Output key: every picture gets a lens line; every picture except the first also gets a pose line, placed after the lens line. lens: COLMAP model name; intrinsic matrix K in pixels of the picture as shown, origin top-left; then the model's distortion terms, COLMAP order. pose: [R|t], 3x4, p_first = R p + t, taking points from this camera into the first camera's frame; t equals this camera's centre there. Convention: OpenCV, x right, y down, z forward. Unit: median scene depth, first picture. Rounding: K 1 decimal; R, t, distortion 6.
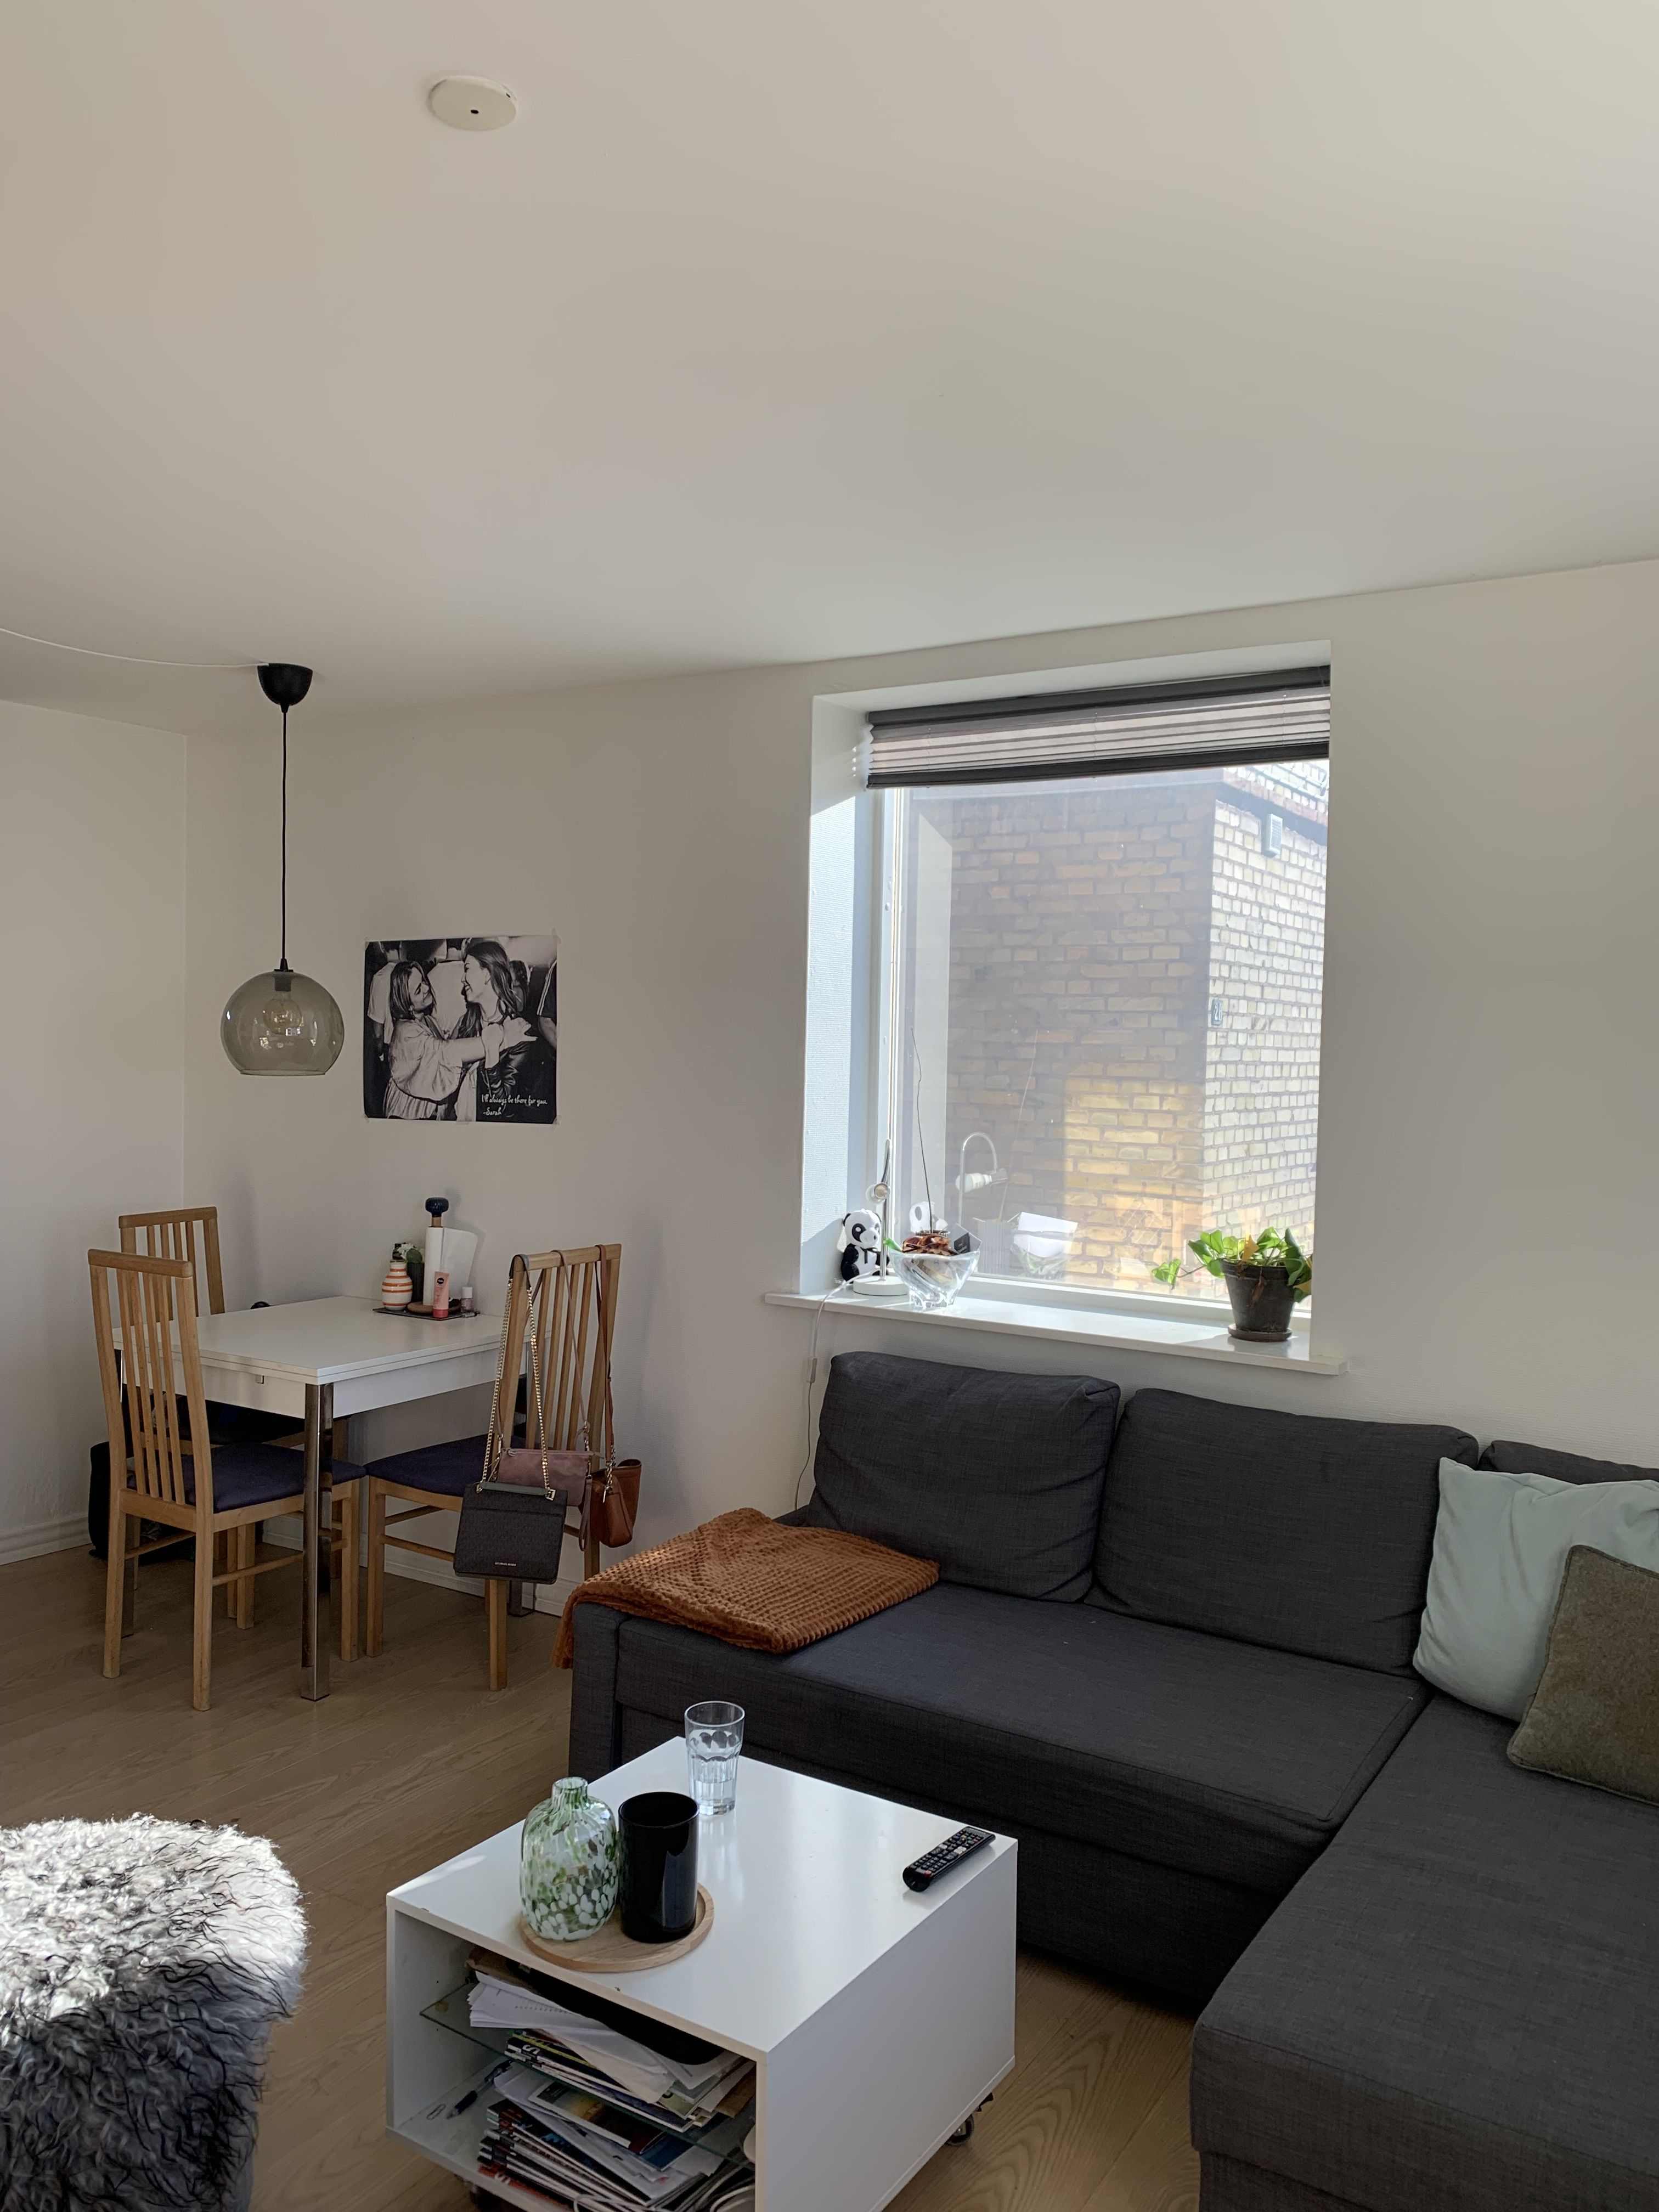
lens RADIAL K [[1682.4, 0, 825.3], [0, 1682.4, 1097.3], [0, 0, 1]] dist [-0.001380, -0.003527]
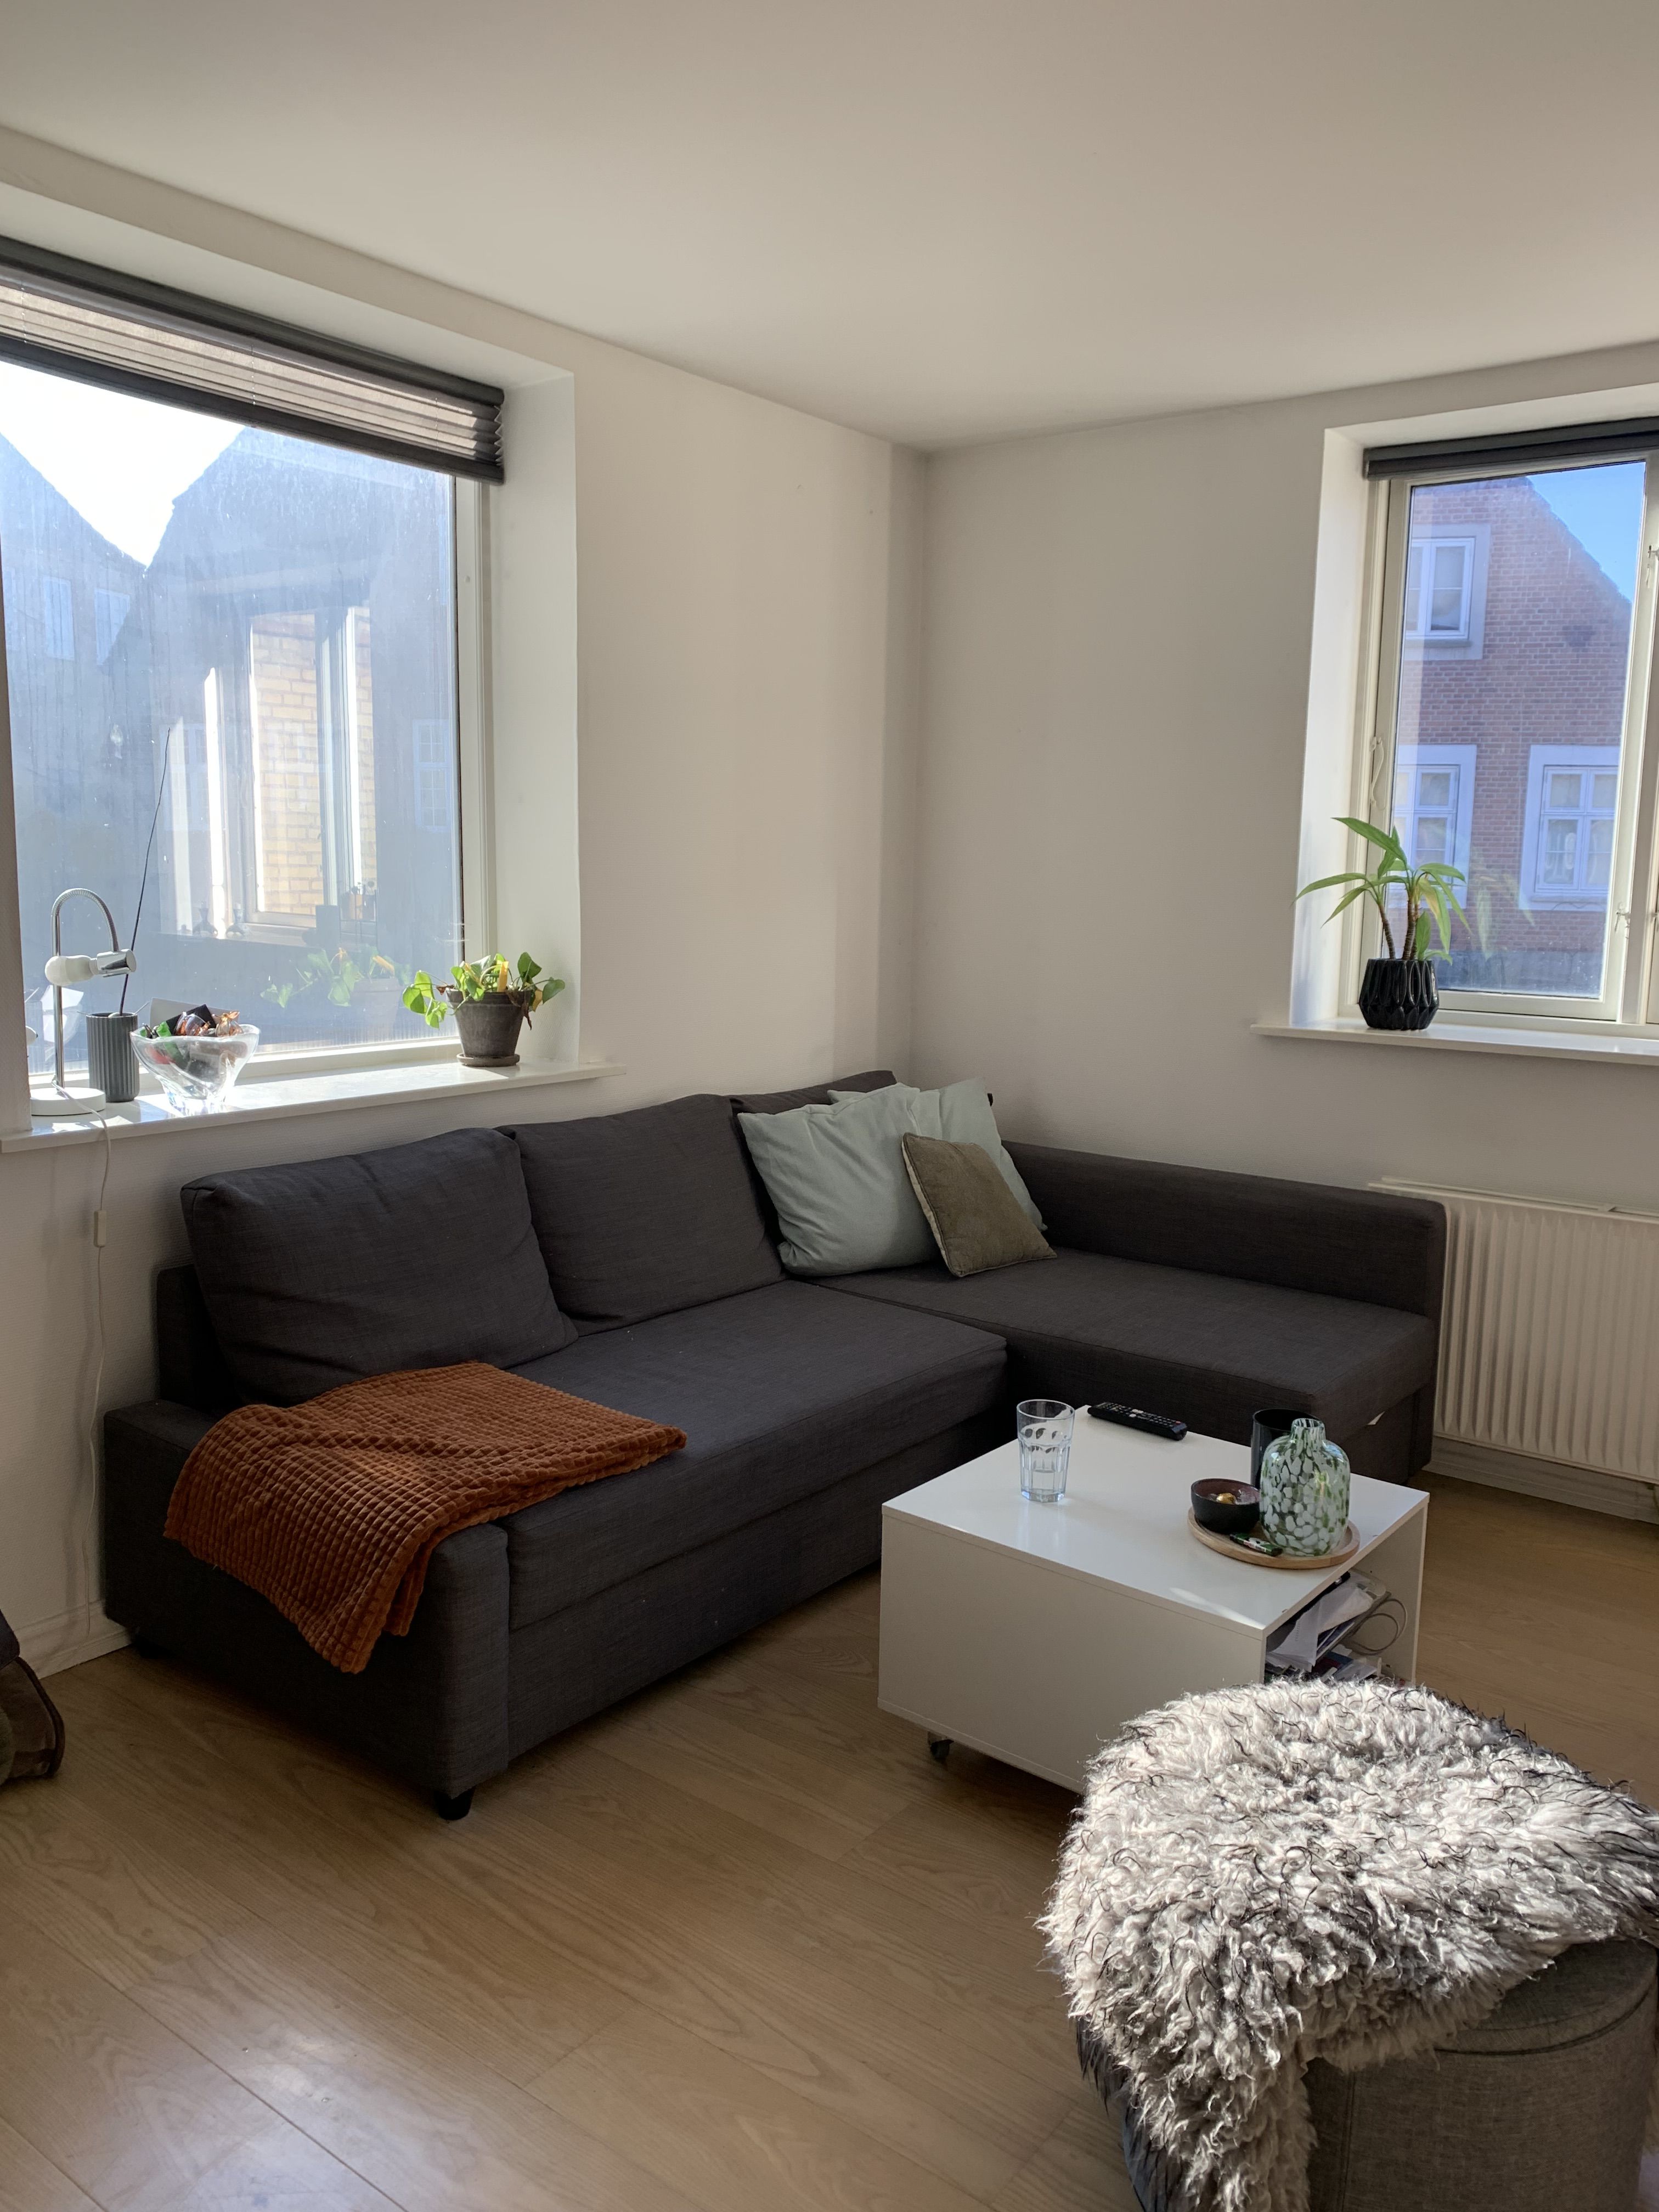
lens RADIAL K [[1682.4, 0, 824.2], [0, 1682.4, 1110.5], [0, 0, 1]] dist [-0.001380, -0.003527]
pose [[0.092494, -0.171426, 0.980846, -0.732338], [0.019410, 0.985192, 0.170355, 0.000982], [-0.995524, 0.003281, 0.094451, 0.706636]]
